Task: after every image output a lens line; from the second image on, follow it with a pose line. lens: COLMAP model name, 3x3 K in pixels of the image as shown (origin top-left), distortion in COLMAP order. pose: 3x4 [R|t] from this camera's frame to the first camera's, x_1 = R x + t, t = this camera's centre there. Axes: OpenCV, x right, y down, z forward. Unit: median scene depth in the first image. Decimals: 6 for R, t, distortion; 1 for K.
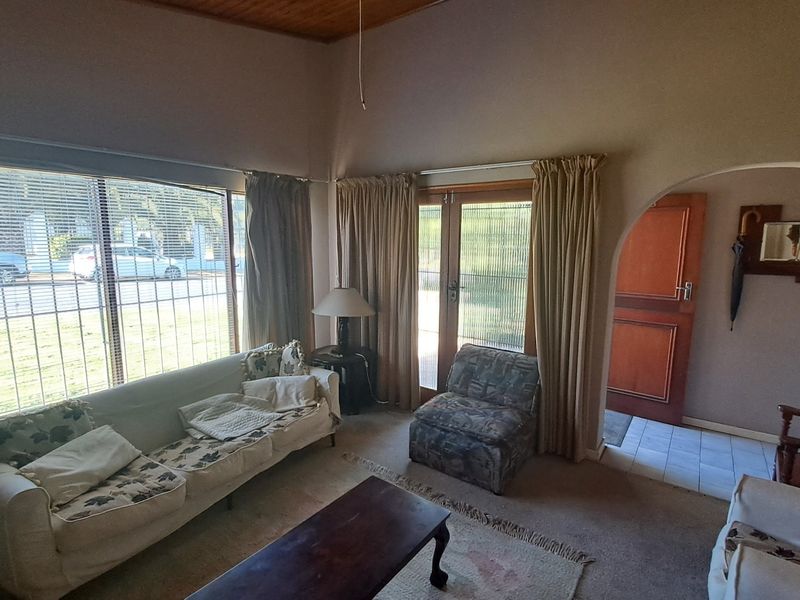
lens RADIAL K [[418.1, 0, 396.1], [0, 418.1, 296.5], [0, 0, 1]] dist [-0.002920, -0.000034]
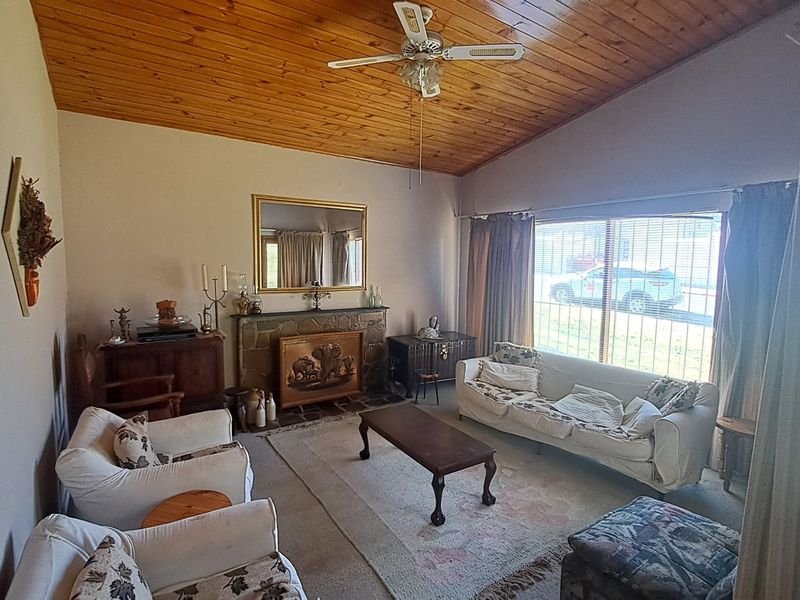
lens RADIAL K [[418.1, 0, 396.1], [0, 418.1, 296.5], [0, 0, 1]] dist [-0.002920, -0.000034]
pose [[-0.337512, 0.073702, -0.938431, 1.028509], [-0.151291, 0.979723, 0.131357, -0.113255], [0.929084, 0.186311, -0.319518, 0.920649]]
